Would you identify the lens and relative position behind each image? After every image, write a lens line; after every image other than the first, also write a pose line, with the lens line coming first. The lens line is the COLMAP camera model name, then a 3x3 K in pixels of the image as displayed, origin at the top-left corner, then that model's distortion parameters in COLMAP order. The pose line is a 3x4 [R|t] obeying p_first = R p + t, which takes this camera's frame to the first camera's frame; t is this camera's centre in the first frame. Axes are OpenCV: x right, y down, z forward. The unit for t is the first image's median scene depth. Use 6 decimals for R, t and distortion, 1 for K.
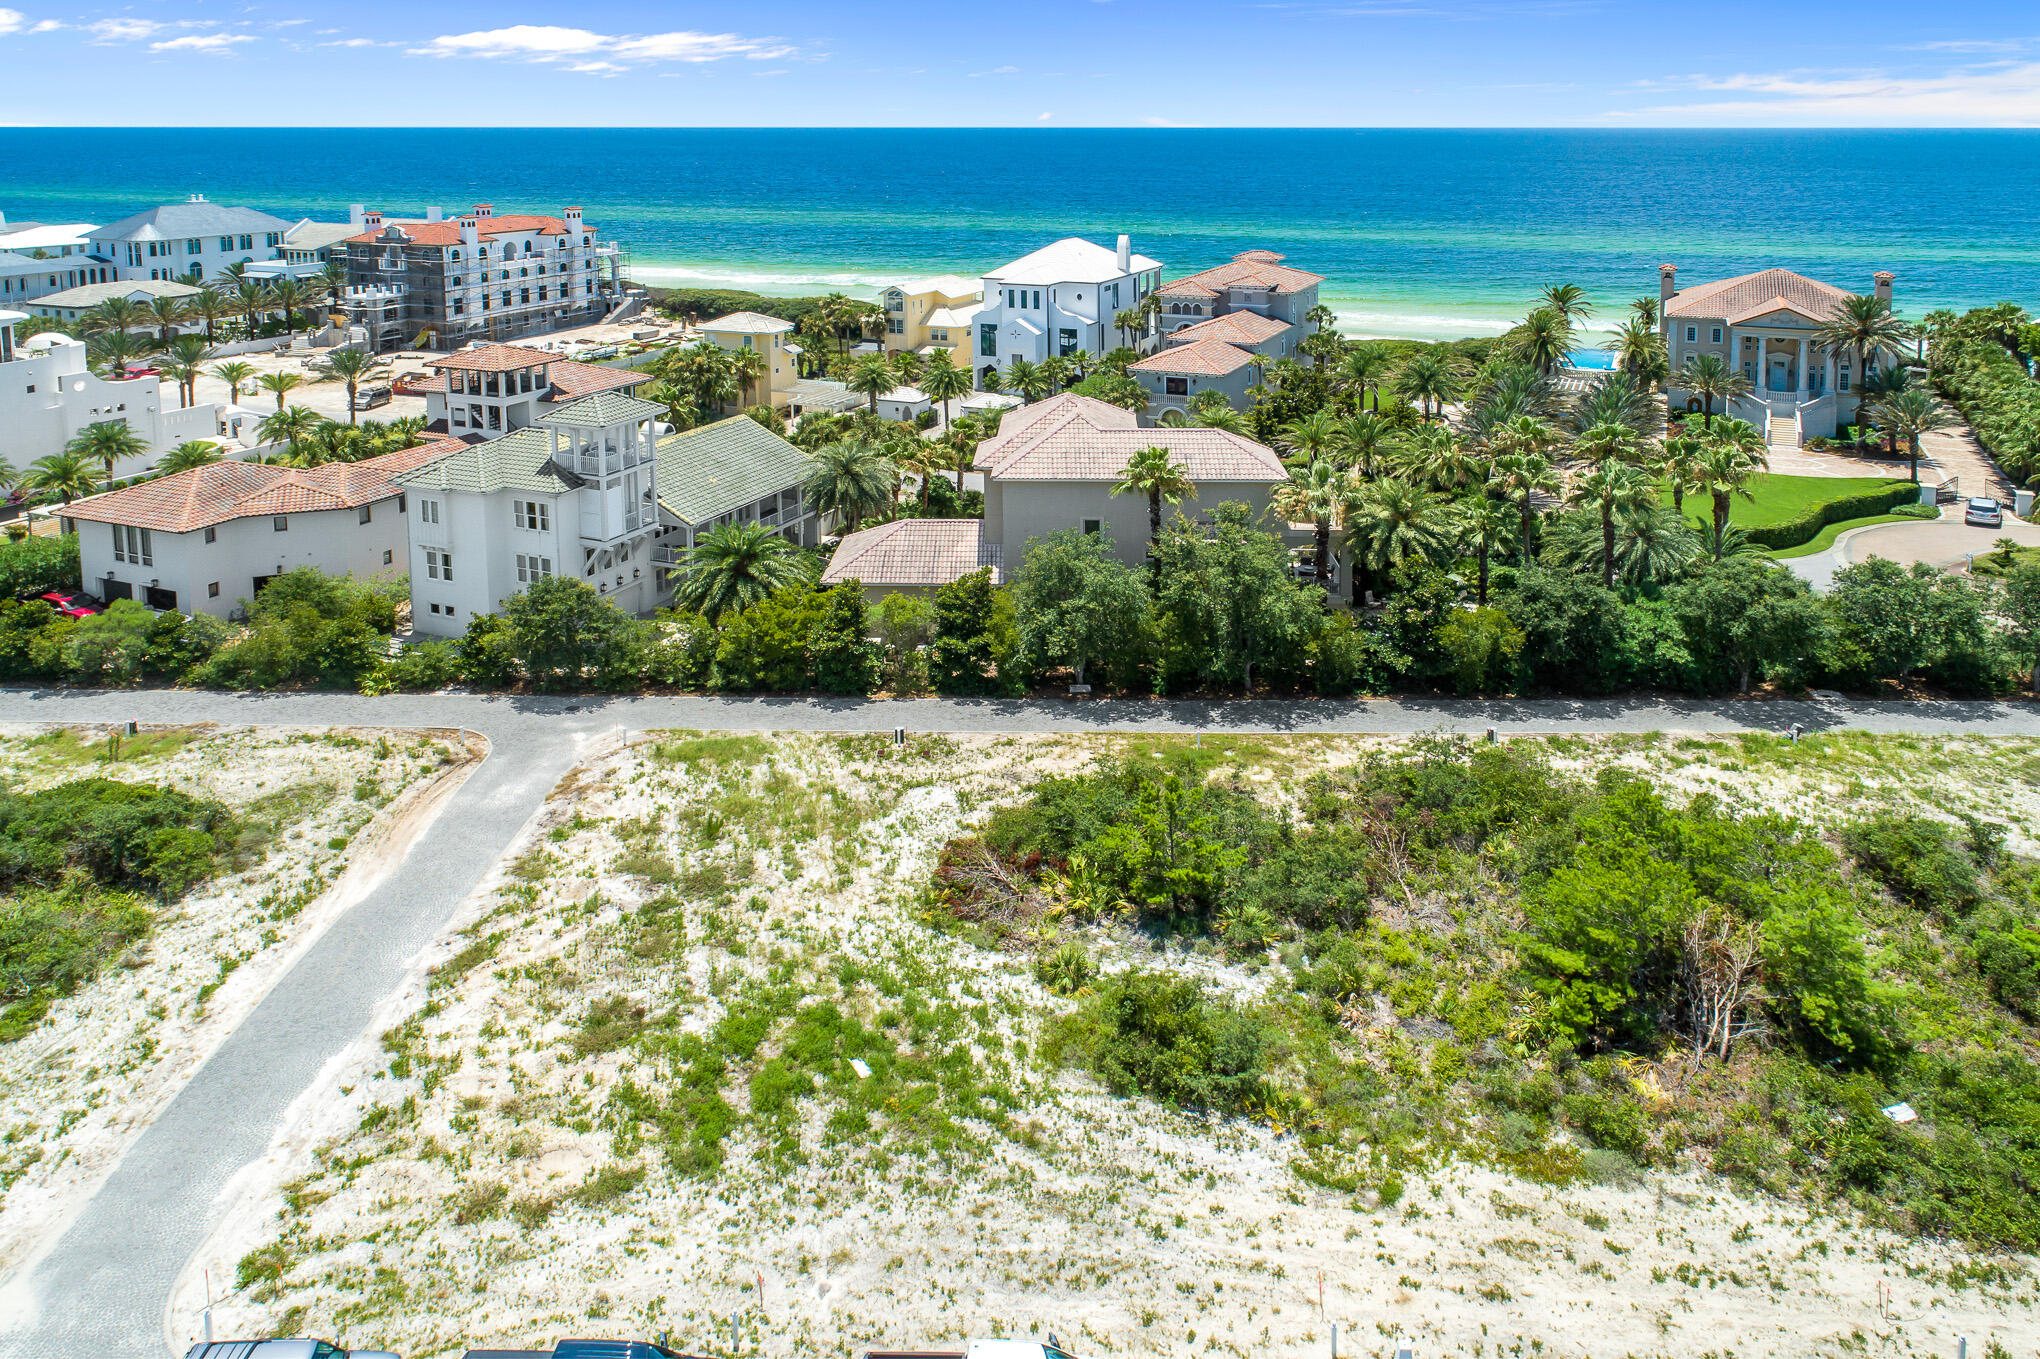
lens RADIAL K [[1407.4, 0, 1038.9], [0, 1407.4, 670.5], [0, 0, 1]] dist [0.000242, 0.001425]
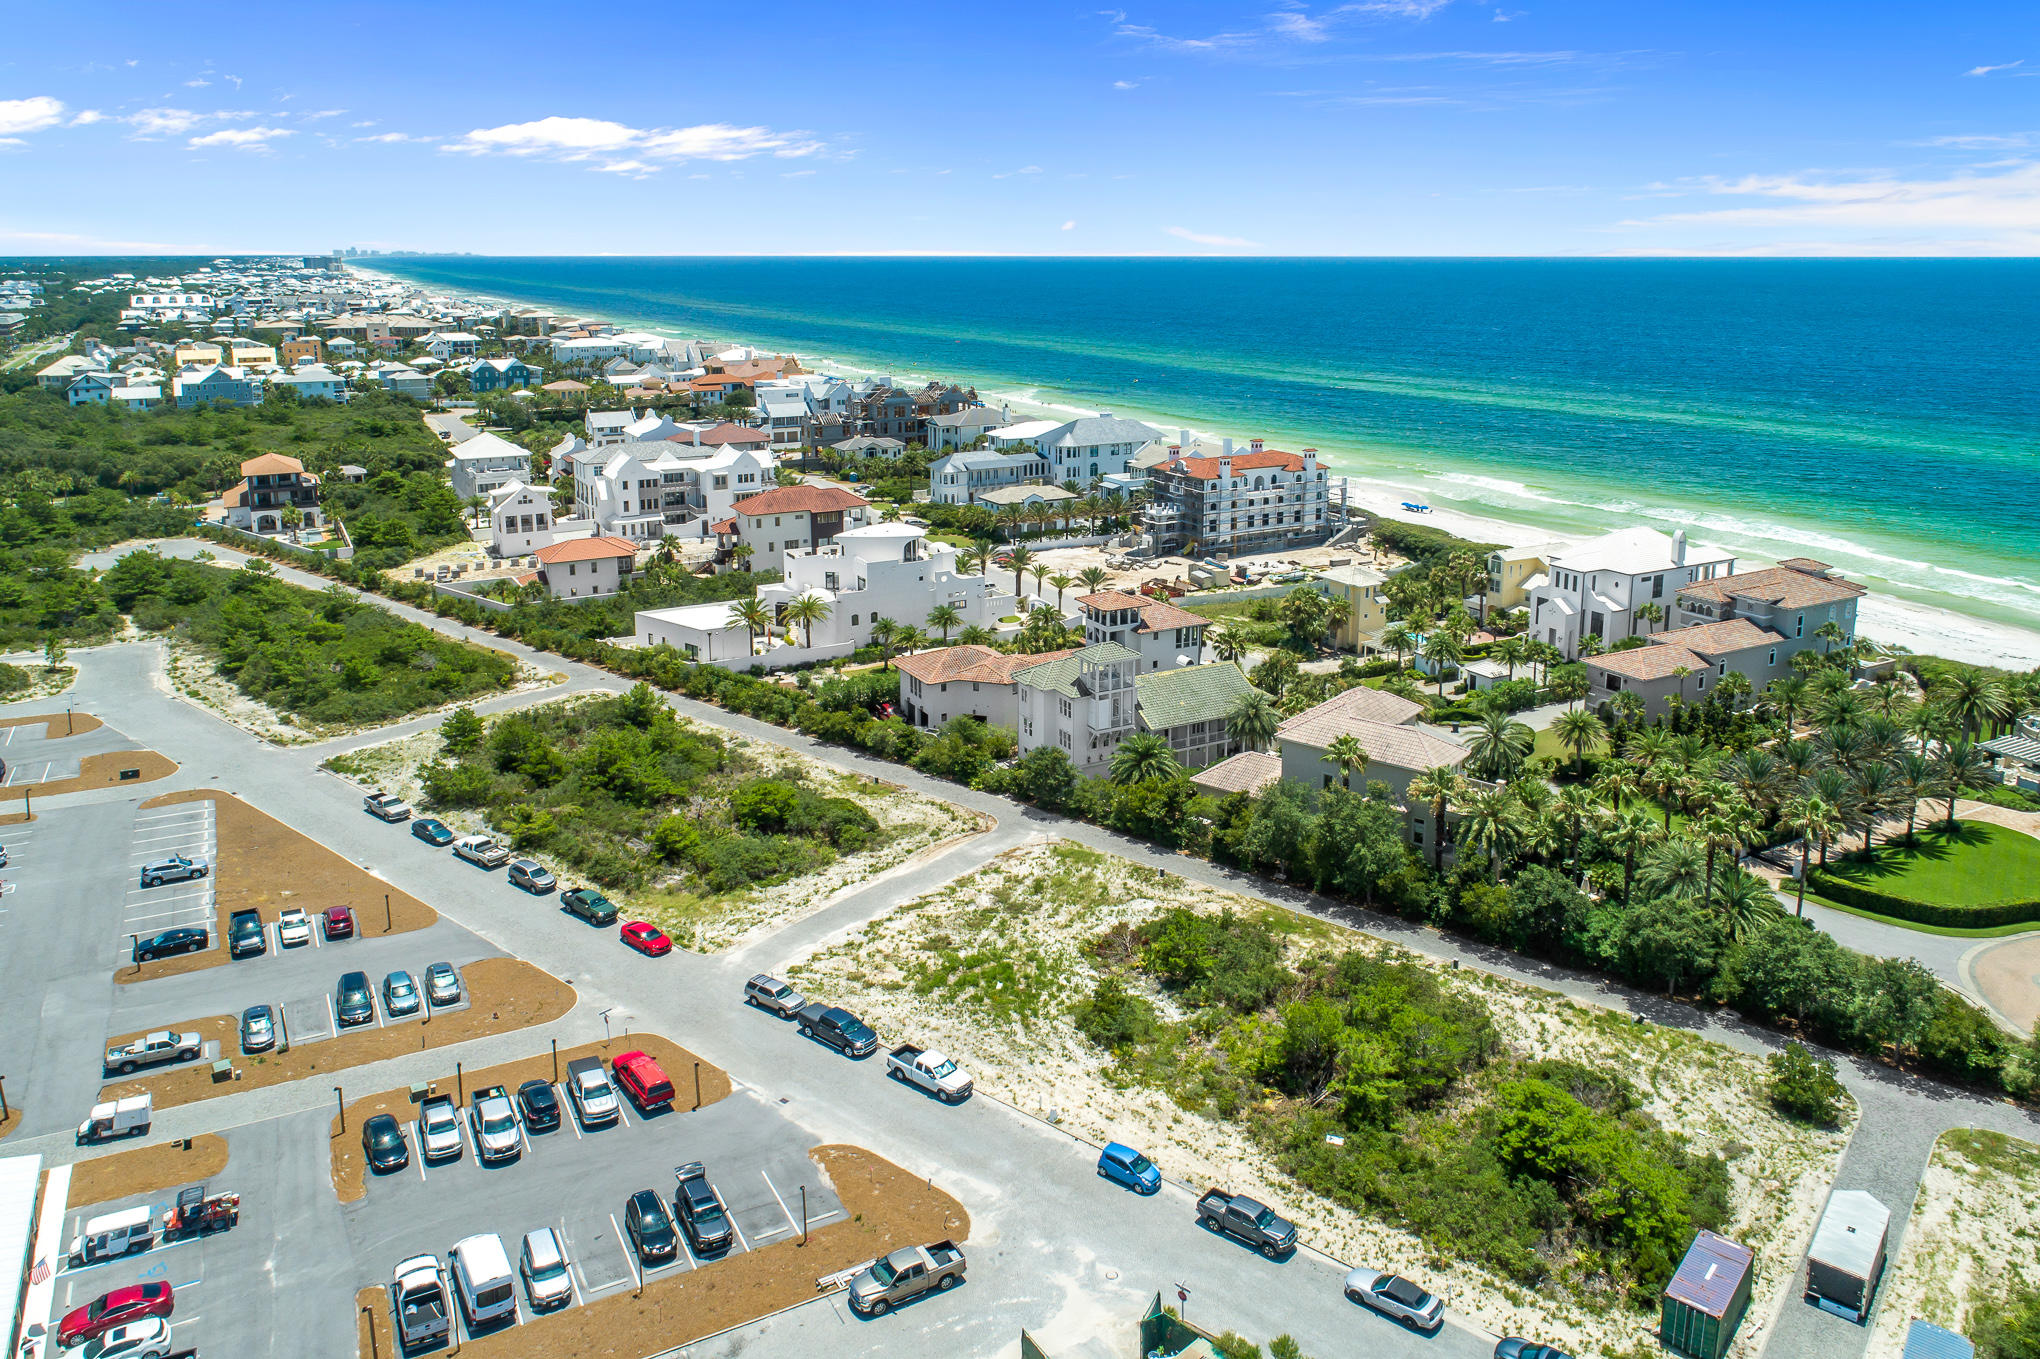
lens RADIAL K [[1407.4, 0, 1038.9], [0, 1407.4, 670.5], [0, 0, 1]] dist [0.000242, 0.001425]
pose [[0.791159, 0.177311, -0.585344, 1.112750], [-0.223669, 0.974640, -0.007078, -0.226668], [0.569245, 0.136523, 0.810754, -0.921068]]
